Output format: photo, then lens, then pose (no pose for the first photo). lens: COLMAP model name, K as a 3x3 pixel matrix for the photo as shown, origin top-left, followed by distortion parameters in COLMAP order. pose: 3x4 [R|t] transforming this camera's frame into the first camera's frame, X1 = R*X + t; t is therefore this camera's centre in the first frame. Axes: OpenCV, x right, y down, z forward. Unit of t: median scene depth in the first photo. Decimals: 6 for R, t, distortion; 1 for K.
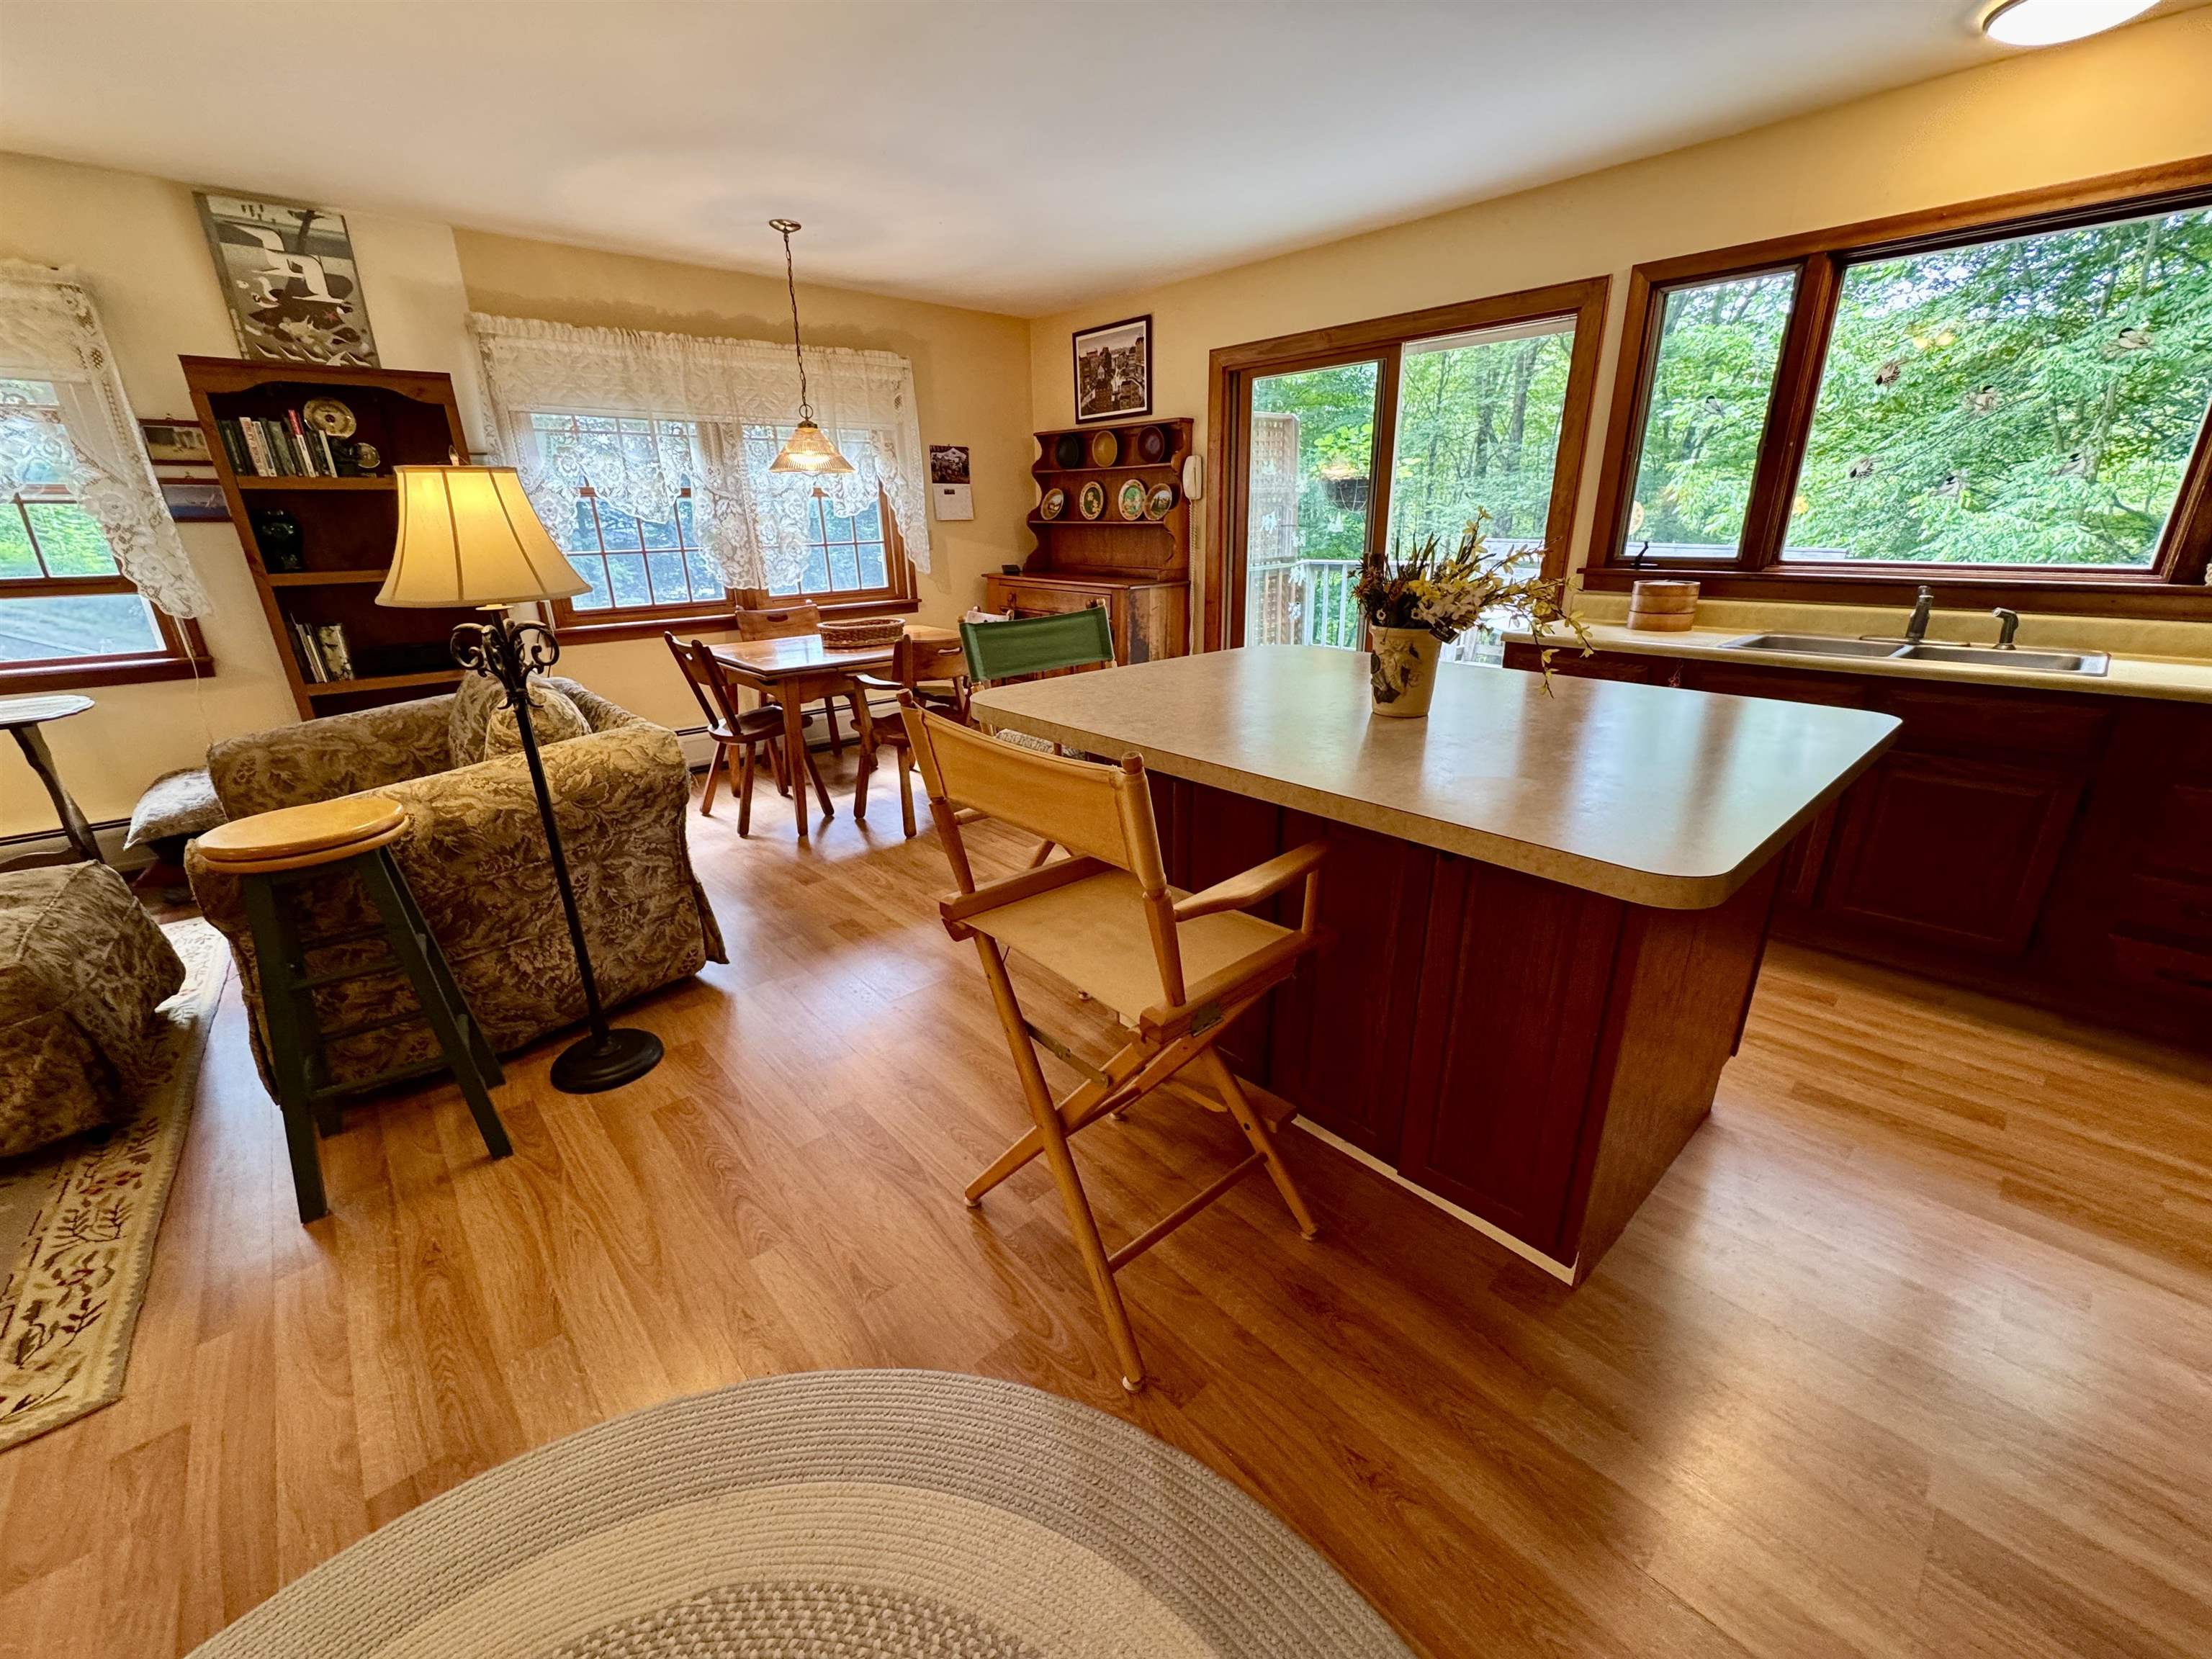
lens RADIAL K [[883.1, 0, 1110.2], [0, 883.1, 833.3], [0, 0, 1]] dist [-0.003830, 0.000404]
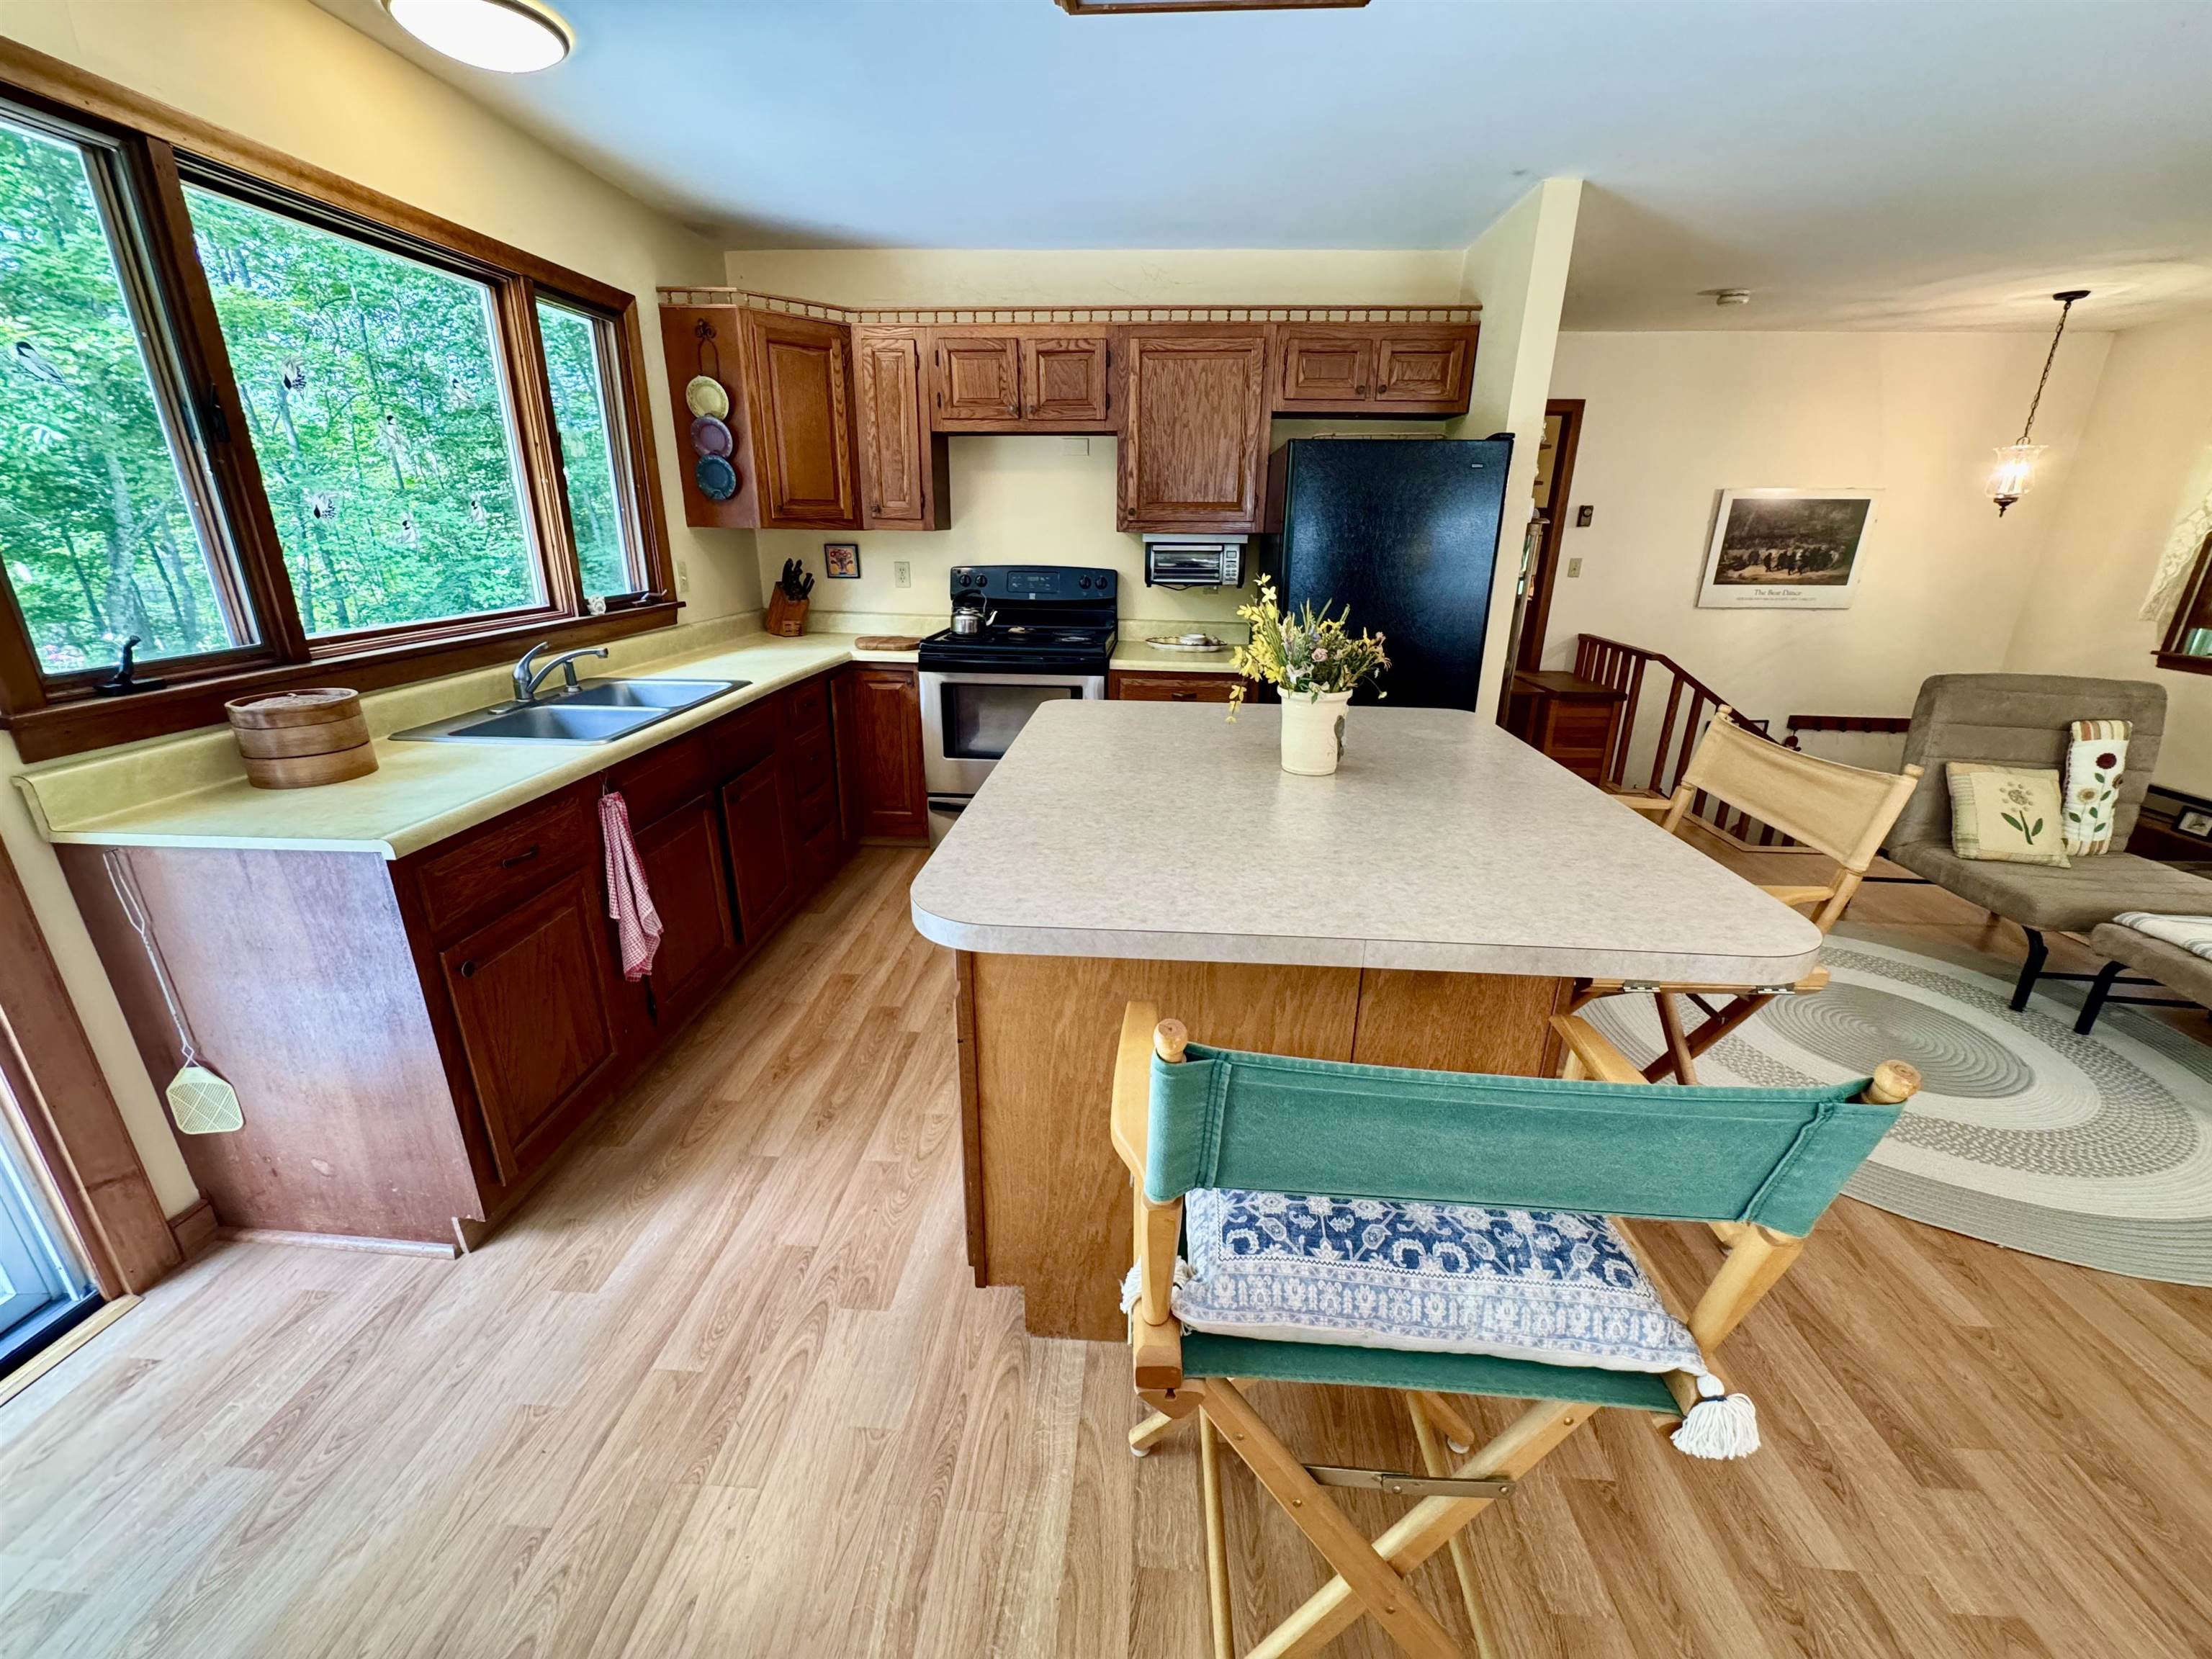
lens RADIAL K [[883.1, 0, 1110.2], [0, 883.1, 833.3], [0, 0, 1]] dist [-0.003830, 0.000404]
pose [[-0.699409, -0.234785, 0.675058, -0.088620], [0.238794, 0.813465, 0.530331, -0.263262], [-0.673650, 0.532118, -0.512880, 0.667915]]
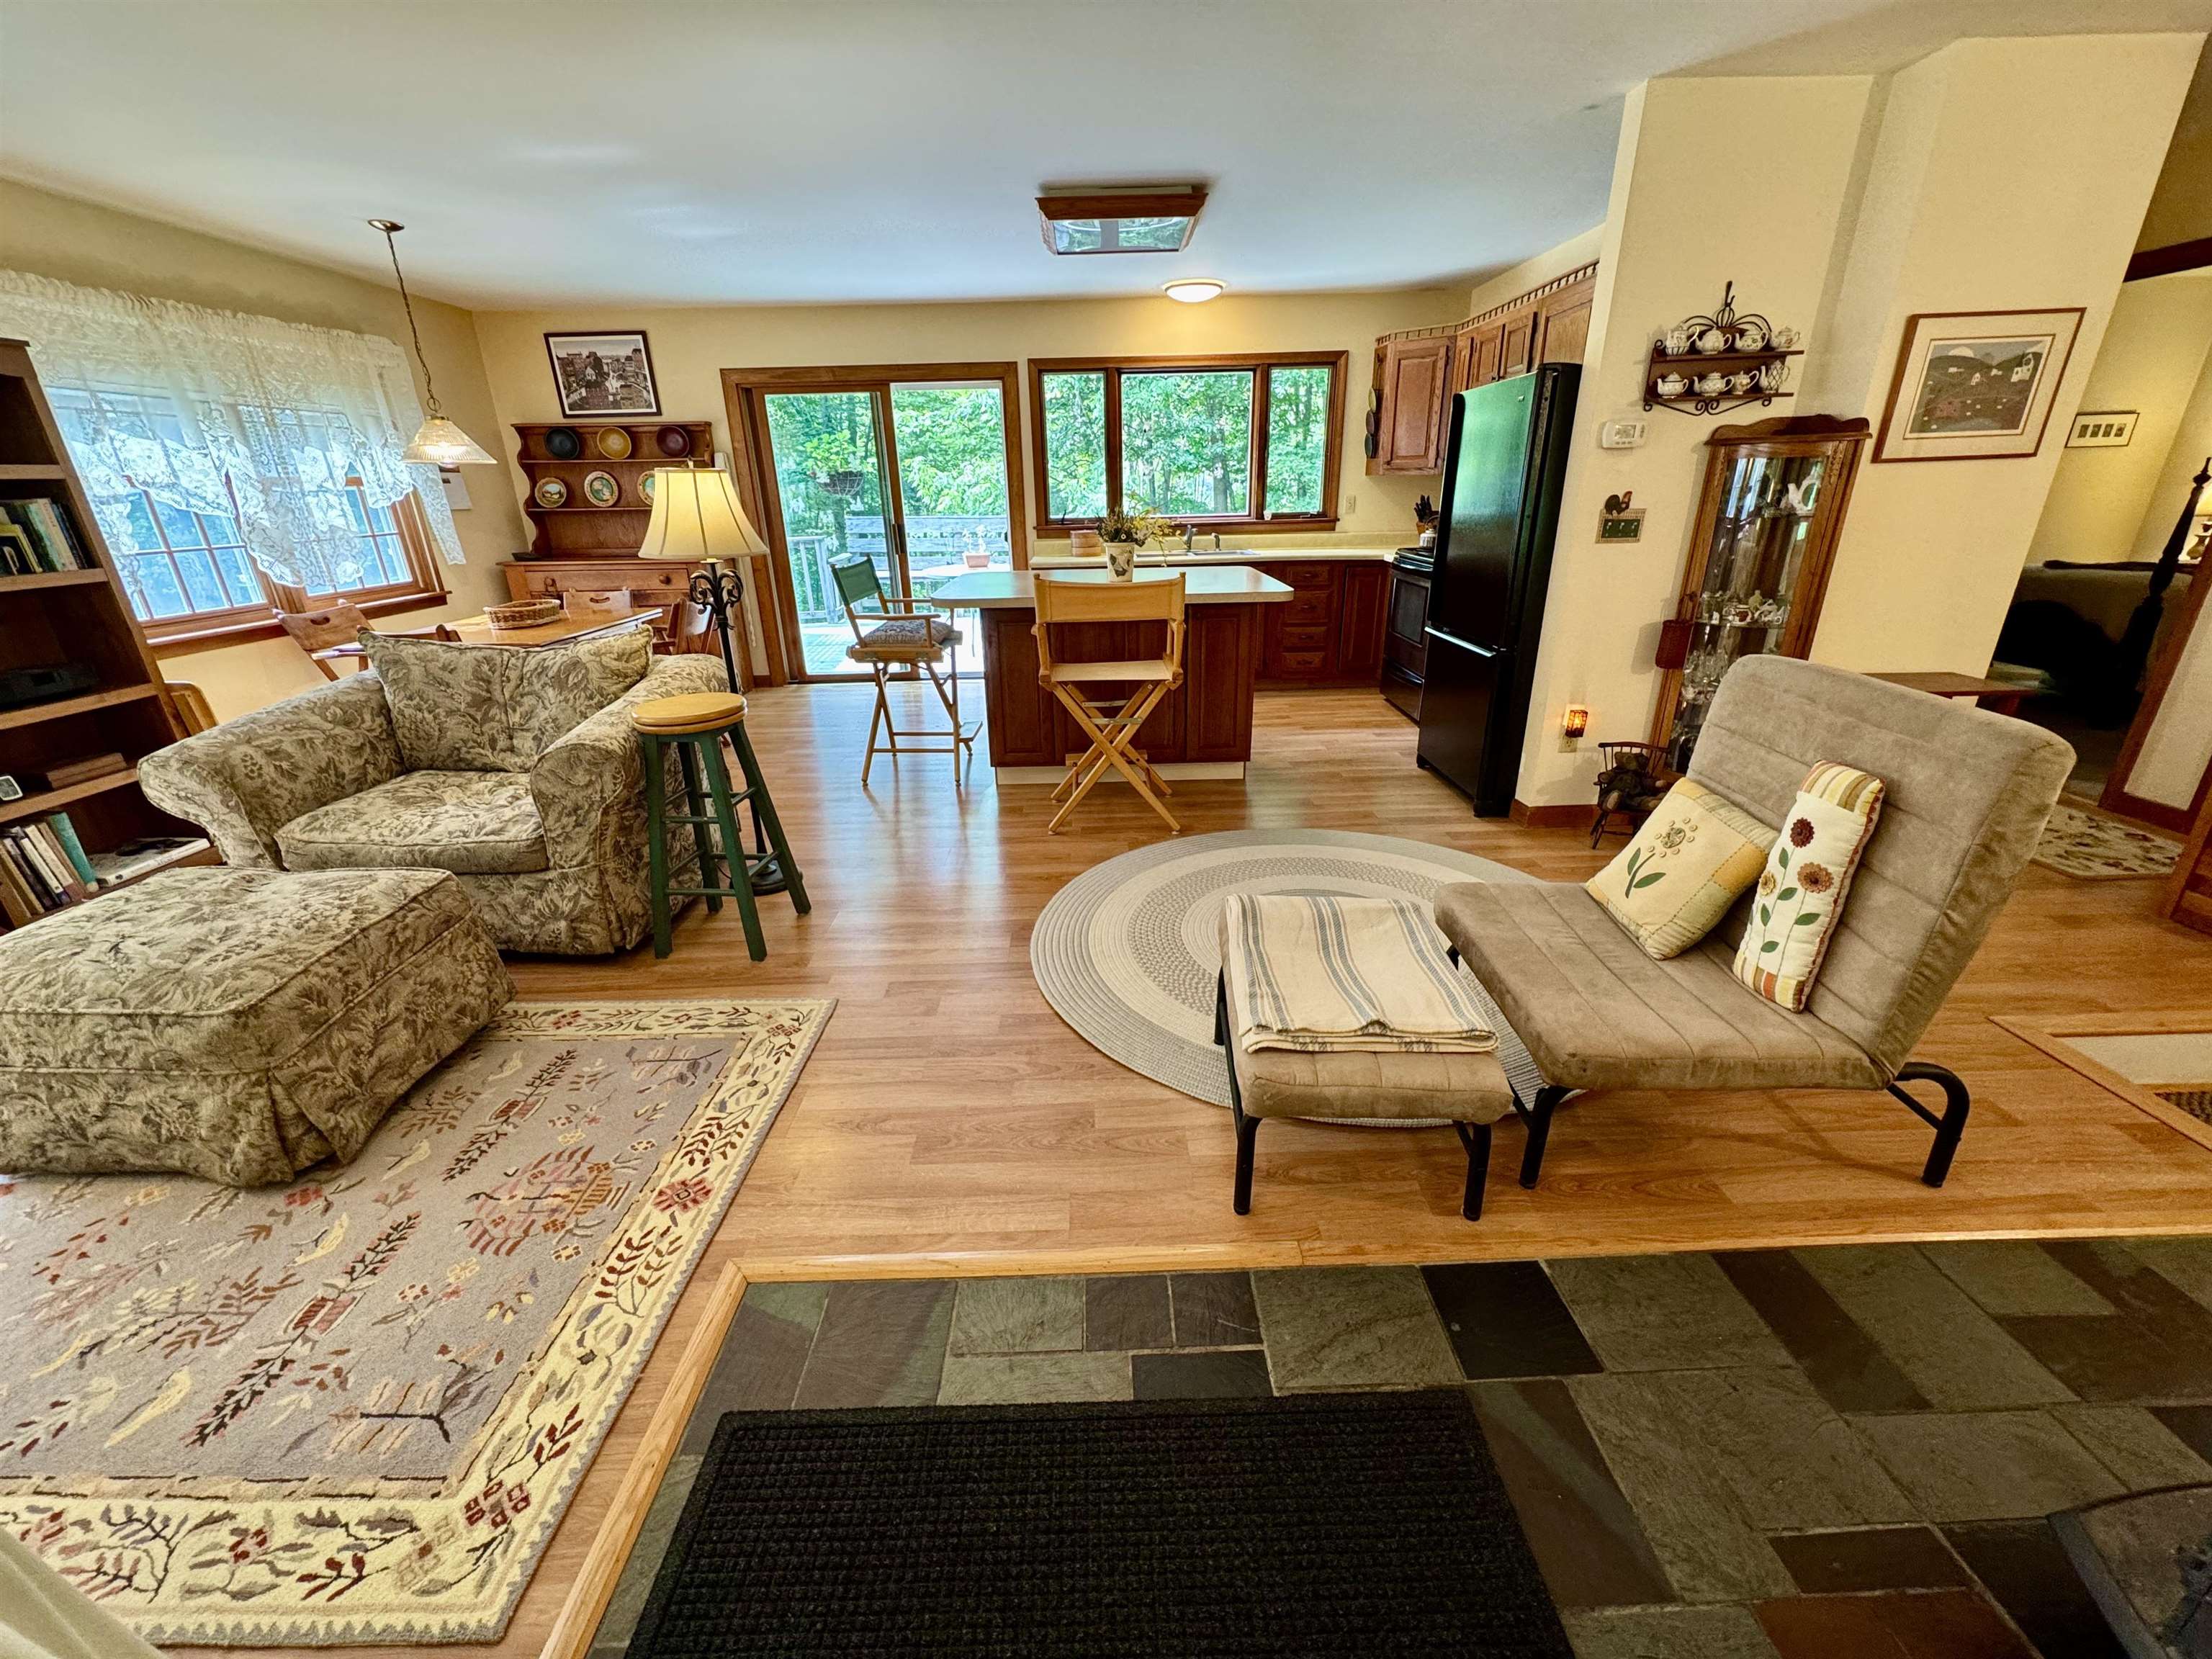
lens RADIAL K [[883.1, 0, 1110.2], [0, 883.1, 833.3], [0, 0, 1]] dist [-0.003830, 0.000404]
pose [[0.653995, -0.277400, 0.703803, -0.578538], [0.267669, 0.955013, 0.127687, 0.072905], [-0.707561, 0.104880, 0.698826, -0.201175]]
